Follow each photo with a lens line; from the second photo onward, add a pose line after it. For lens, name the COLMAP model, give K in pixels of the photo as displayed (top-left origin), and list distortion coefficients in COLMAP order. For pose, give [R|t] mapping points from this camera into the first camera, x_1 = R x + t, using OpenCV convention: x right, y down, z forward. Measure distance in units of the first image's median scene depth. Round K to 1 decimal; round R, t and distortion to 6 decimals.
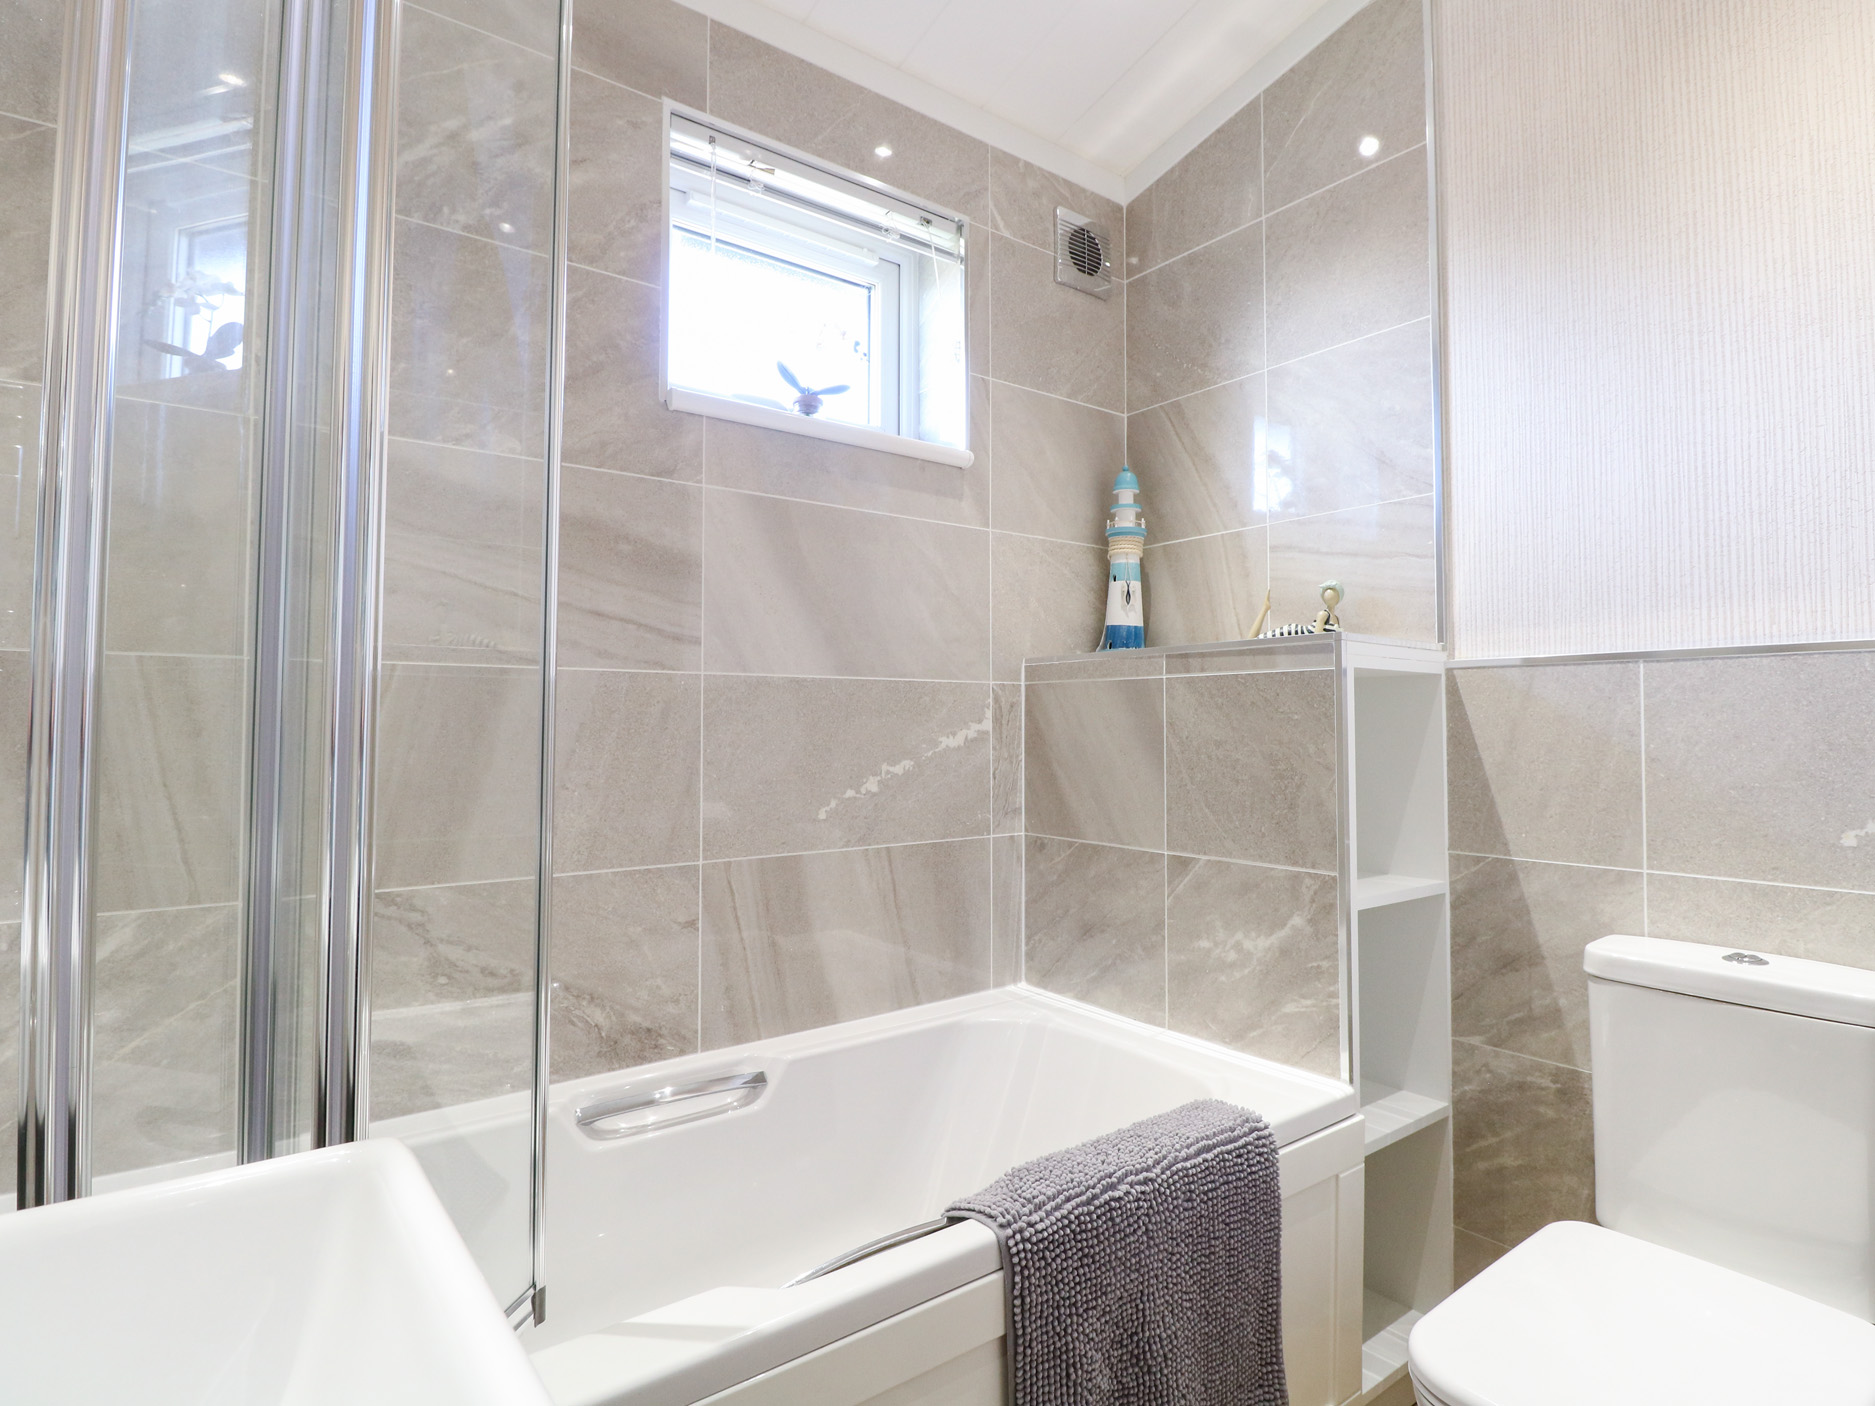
lens RADIAL K [[1002.0, 0, 932.1], [0, 1002.0, 685.9], [0, 0, 1]] dist [0.004412, -0.021304]
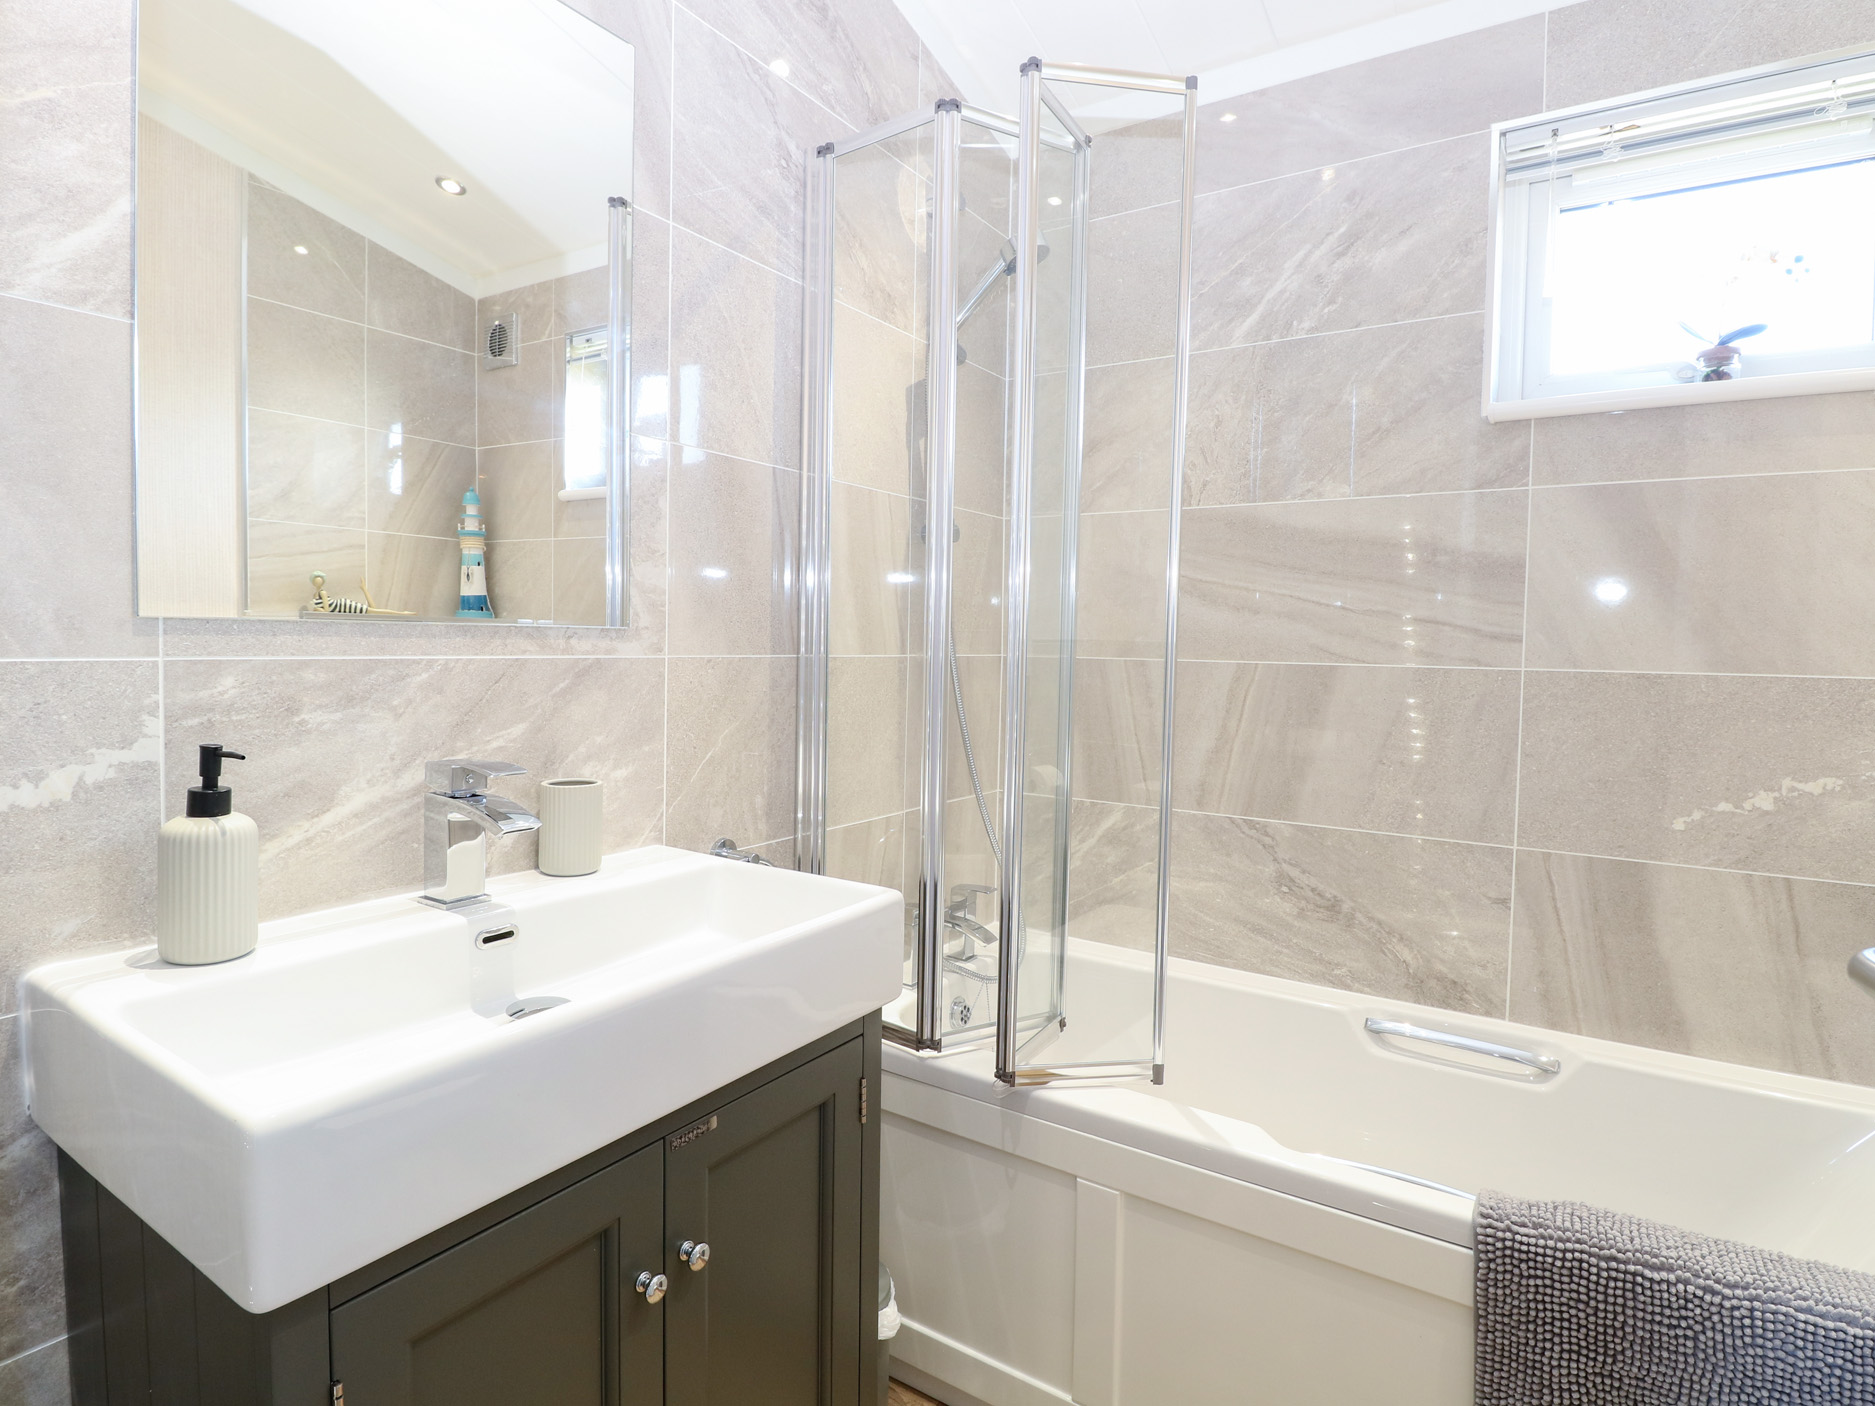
lens RADIAL K [[1002.0, 0, 932.1], [0, 1002.0, 685.9], [0, 0, 1]] dist [0.004412, -0.021304]
pose [[0.326657, 0.046537, -0.943997, 0.572789], [0.018754, 0.998271, 0.055702, -0.067057], [0.944957, -0.035899, 0.325219, 0.077272]]
